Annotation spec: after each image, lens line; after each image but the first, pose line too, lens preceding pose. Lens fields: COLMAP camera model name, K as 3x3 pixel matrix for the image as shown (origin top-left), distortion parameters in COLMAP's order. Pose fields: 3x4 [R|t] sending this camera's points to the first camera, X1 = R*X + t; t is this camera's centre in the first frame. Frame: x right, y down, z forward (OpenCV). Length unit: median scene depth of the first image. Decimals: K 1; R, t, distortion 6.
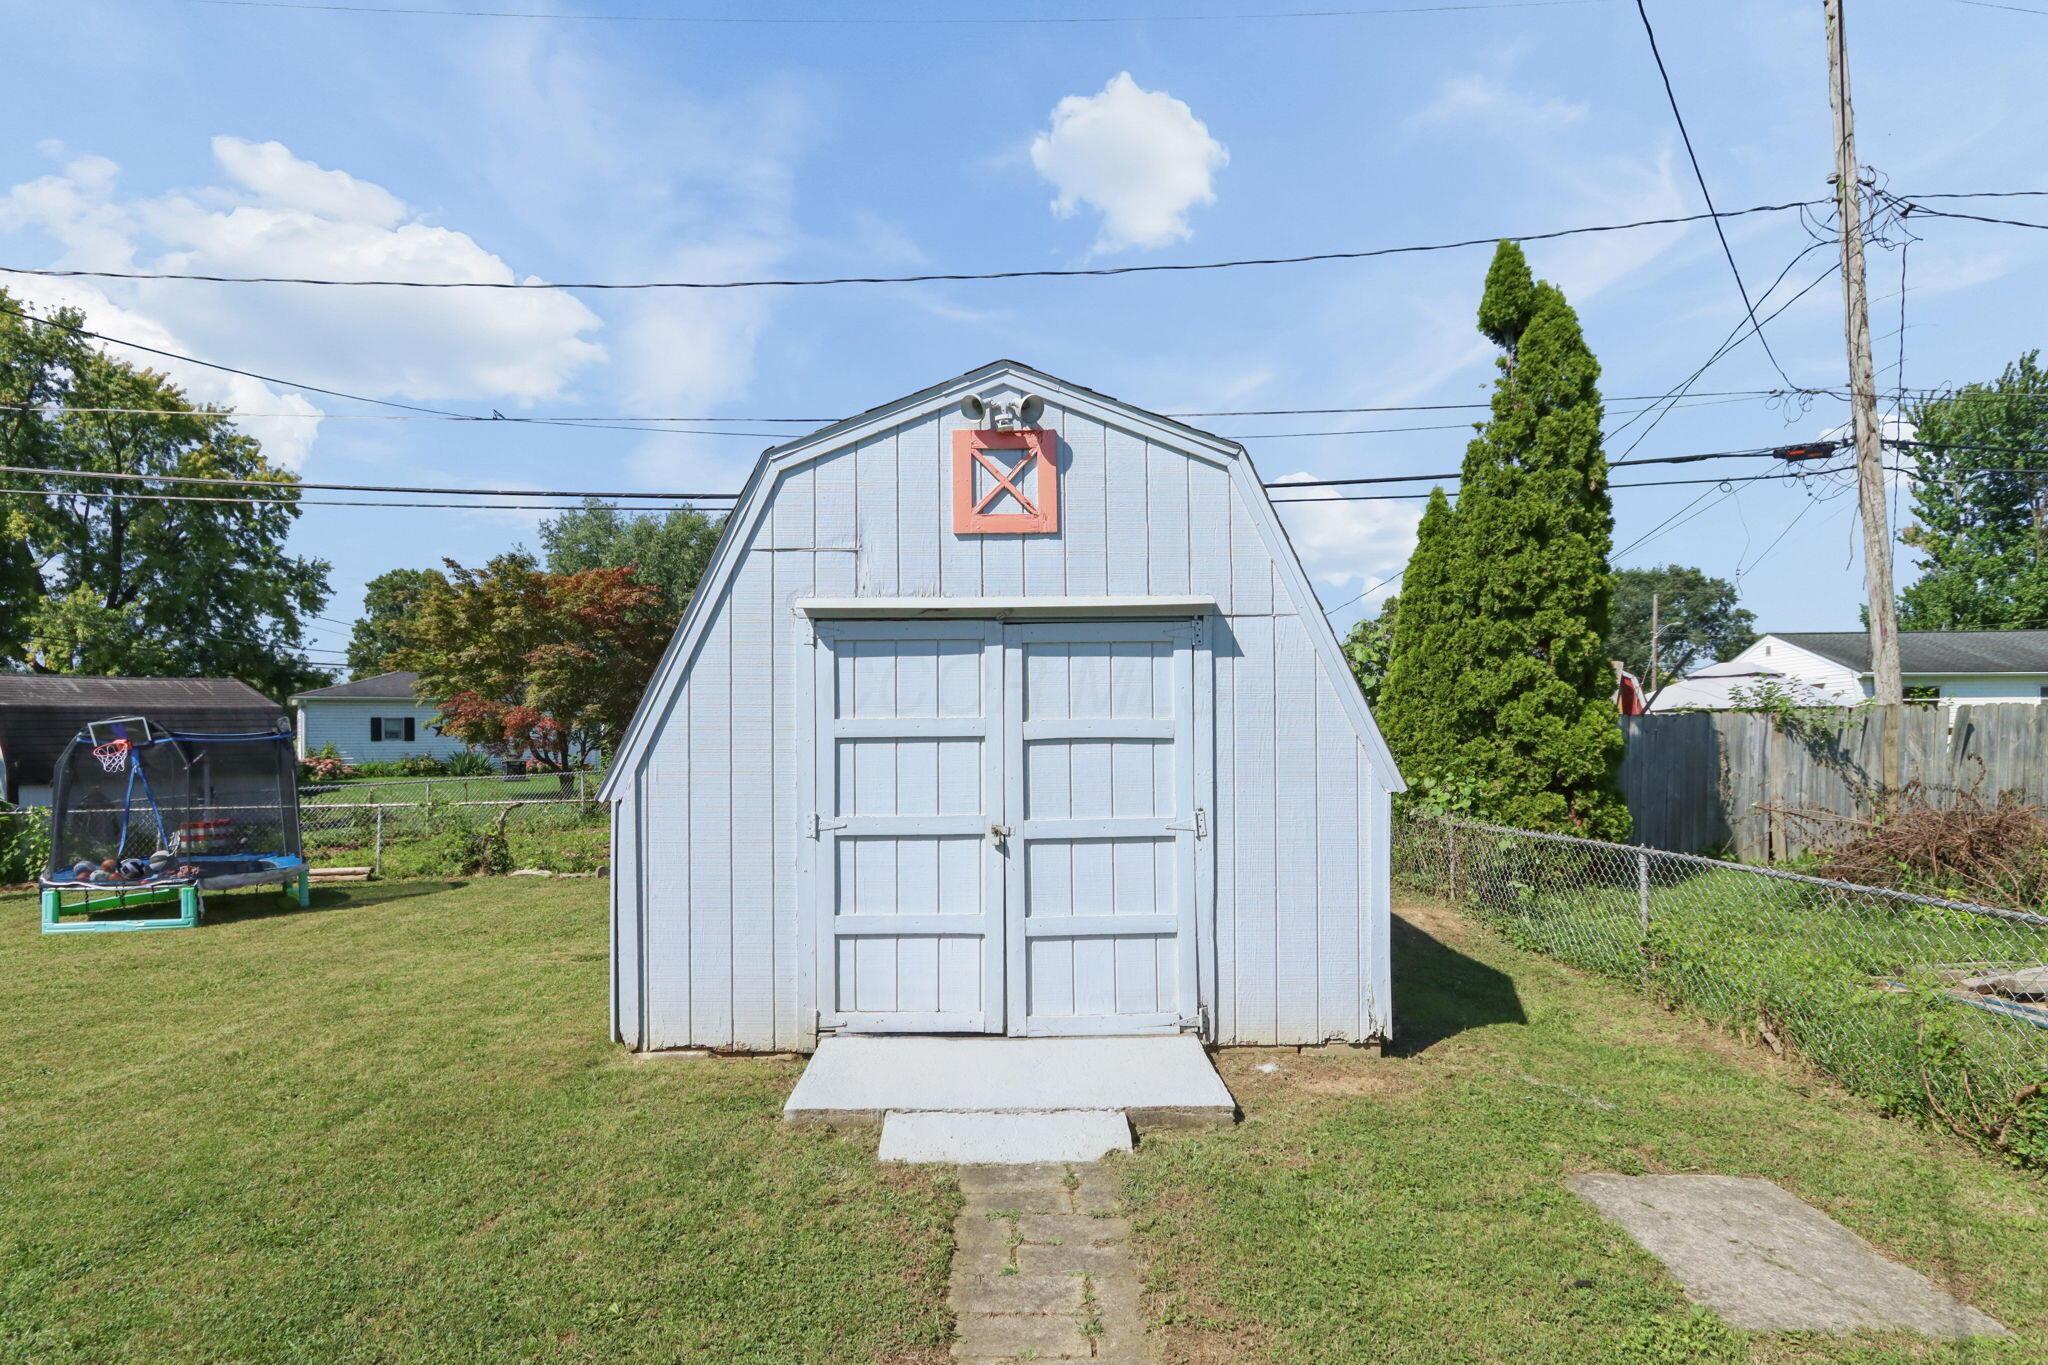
lens RADIAL K [[1065.3, 0, 1019.3], [0, 1065.3, 737.0], [0, 0, 1]] dist [-0.014255, 0.001936]
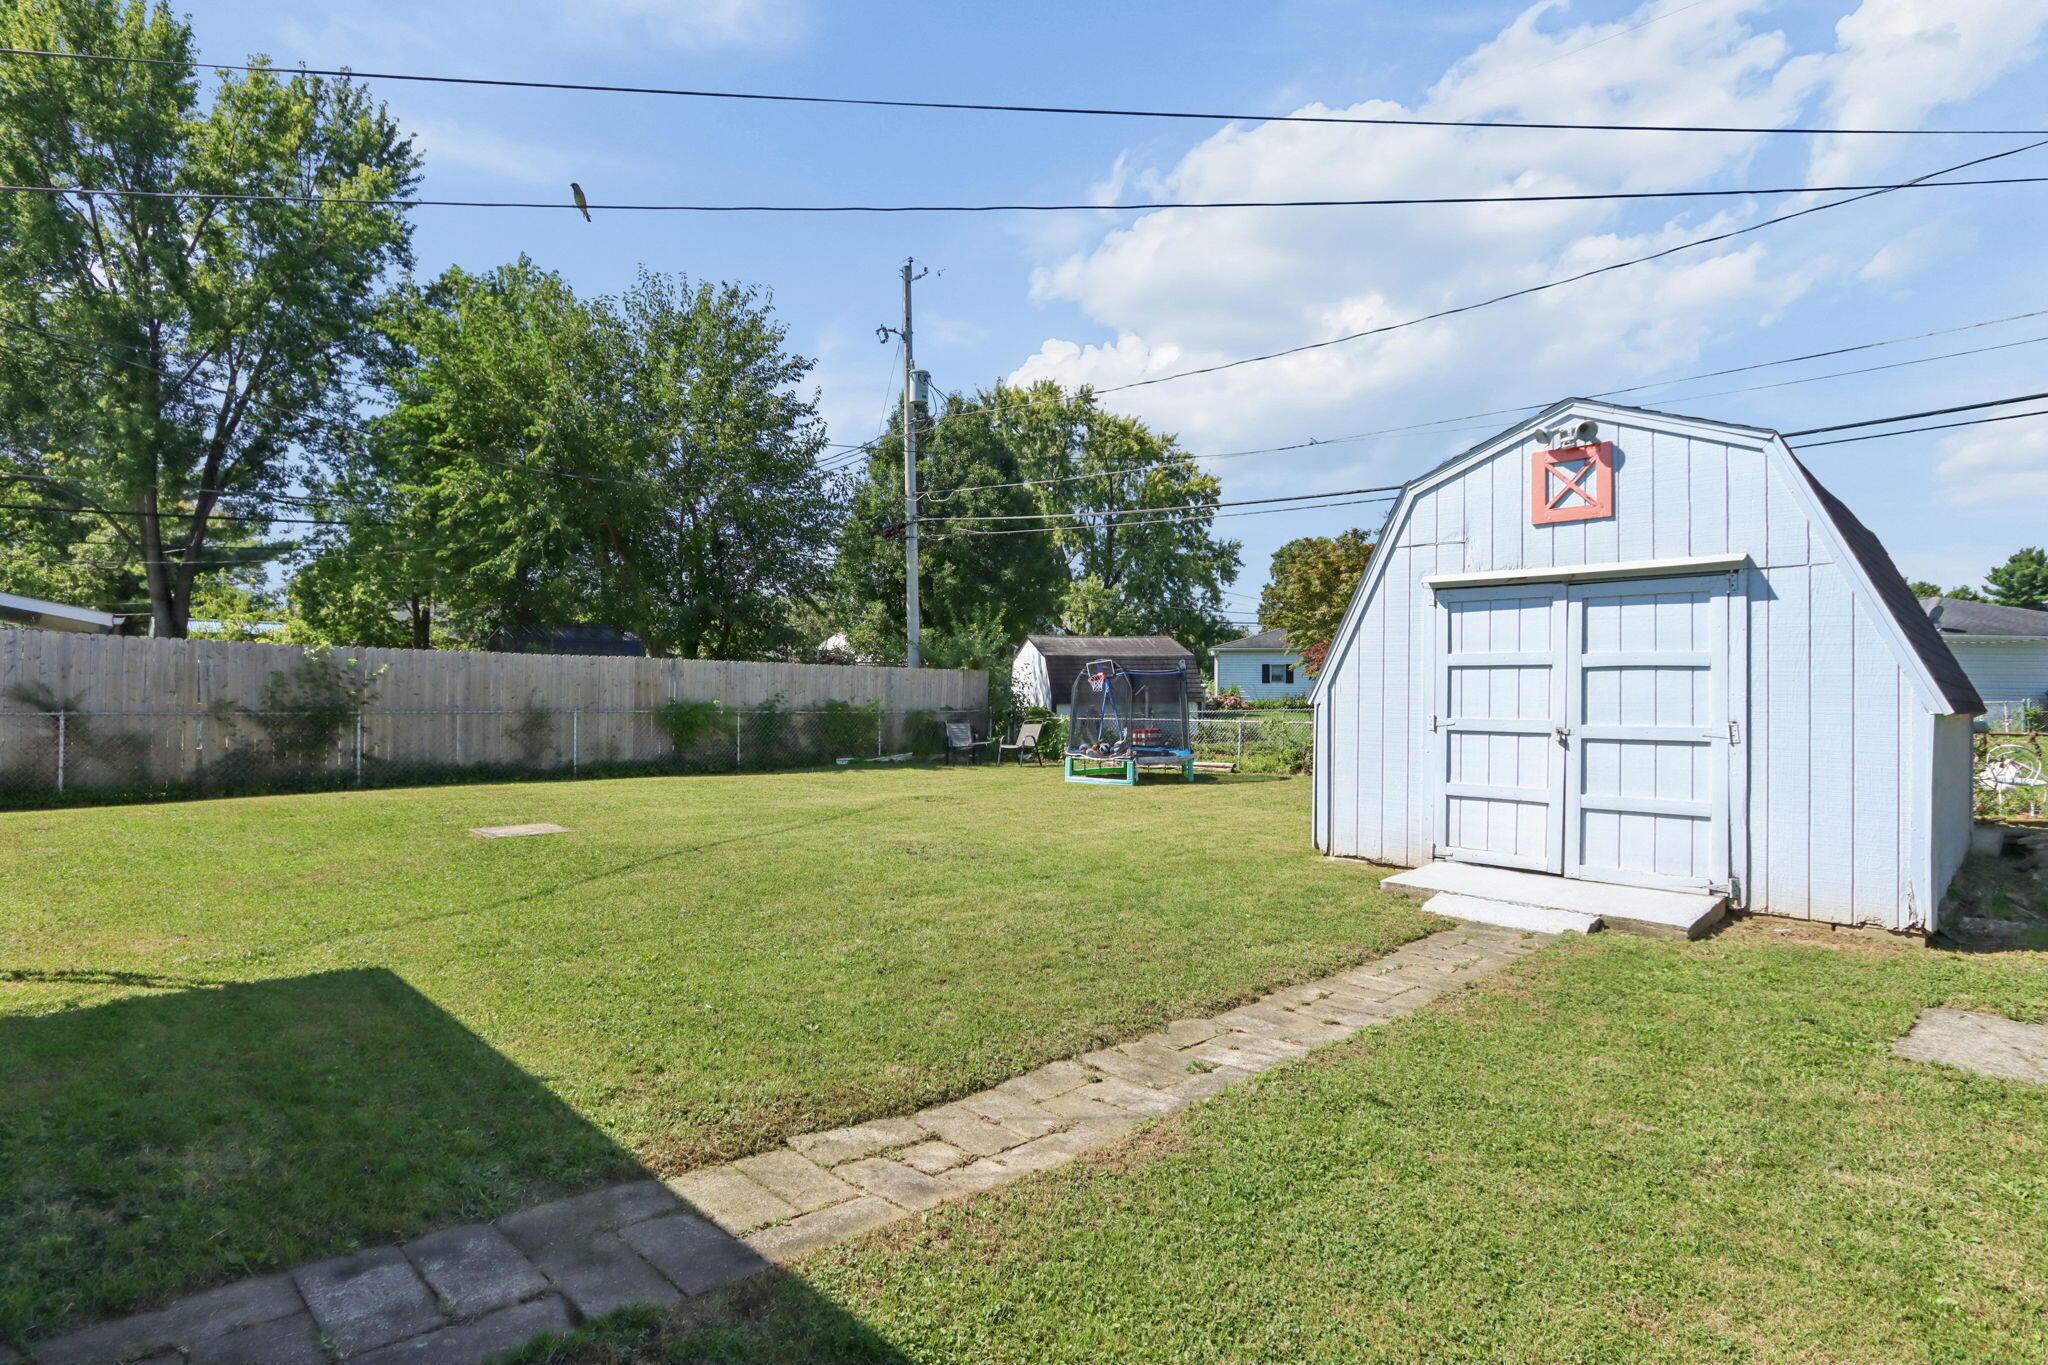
lens RADIAL K [[1065.3, 0, 1019.3], [0, 1065.3, 737.0], [0, 0, 1]] dist [-0.014255, 0.001936]
pose [[0.699885, 0.044546, -0.712865, 0.337844], [-0.011029, 0.998608, 0.051573, 0.021203], [0.714171, -0.028233, 0.699402, -0.353367]]
